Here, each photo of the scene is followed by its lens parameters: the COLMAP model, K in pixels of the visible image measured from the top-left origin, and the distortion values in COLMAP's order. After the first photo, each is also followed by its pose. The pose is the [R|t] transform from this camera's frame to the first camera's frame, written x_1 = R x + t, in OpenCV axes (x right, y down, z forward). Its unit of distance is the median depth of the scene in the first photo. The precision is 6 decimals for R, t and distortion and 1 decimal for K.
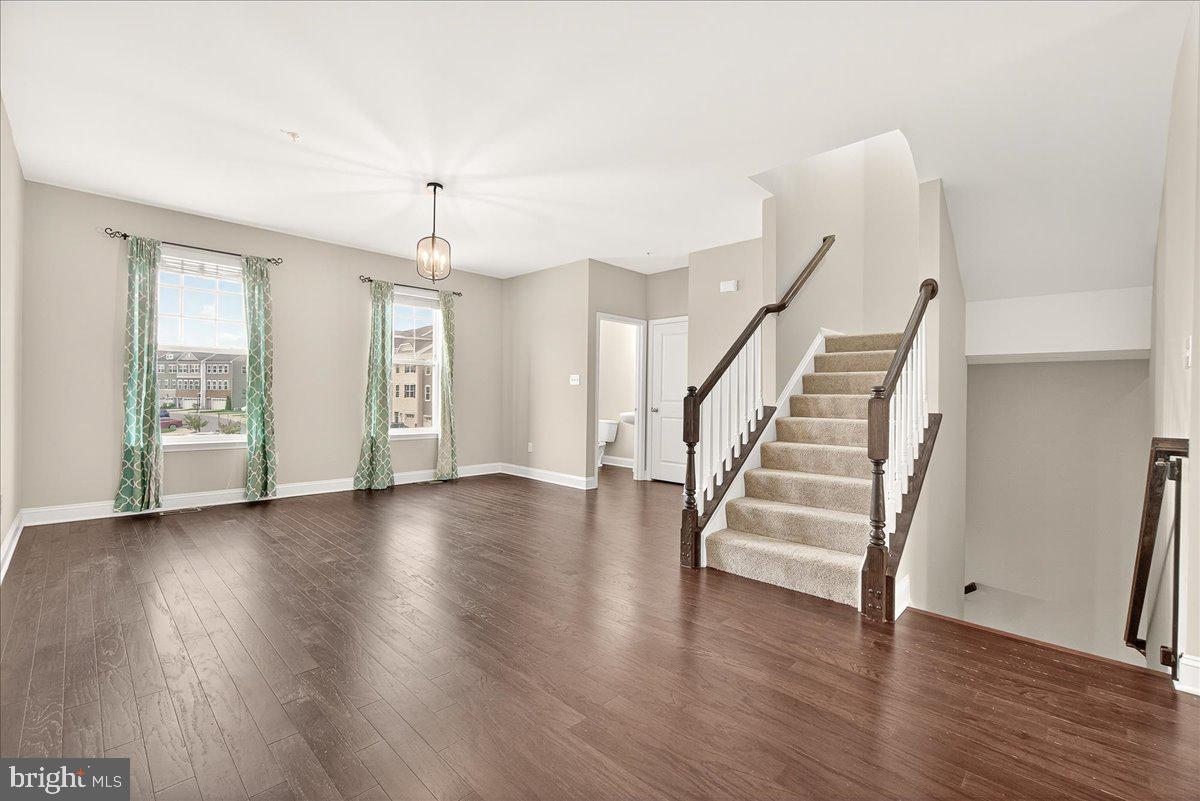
lens RADIAL K [[521.5, 0, 590.9], [0, 521.5, 399.4], [0, 0, 1]] dist [-0.004187, -0.000436]
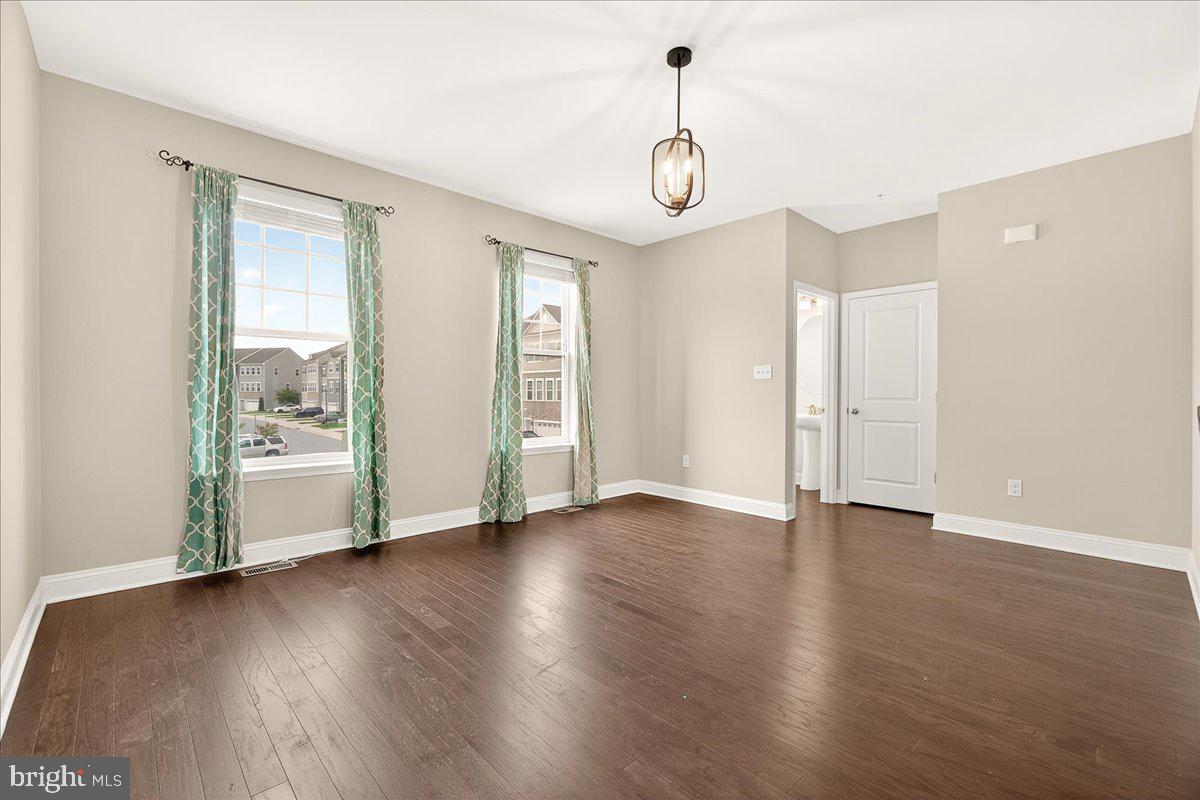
lens RADIAL K [[521.5, 0, 591.6], [0, 521.5, 398.3], [0, 0, 1]] dist [-0.004187, -0.000436]
pose [[0.999089, -0.010719, -0.041314, -0.298935], [0.010829, 0.999938, 0.002426, -0.005804], [0.041286, -0.002871, 0.999143, 0.297557]]
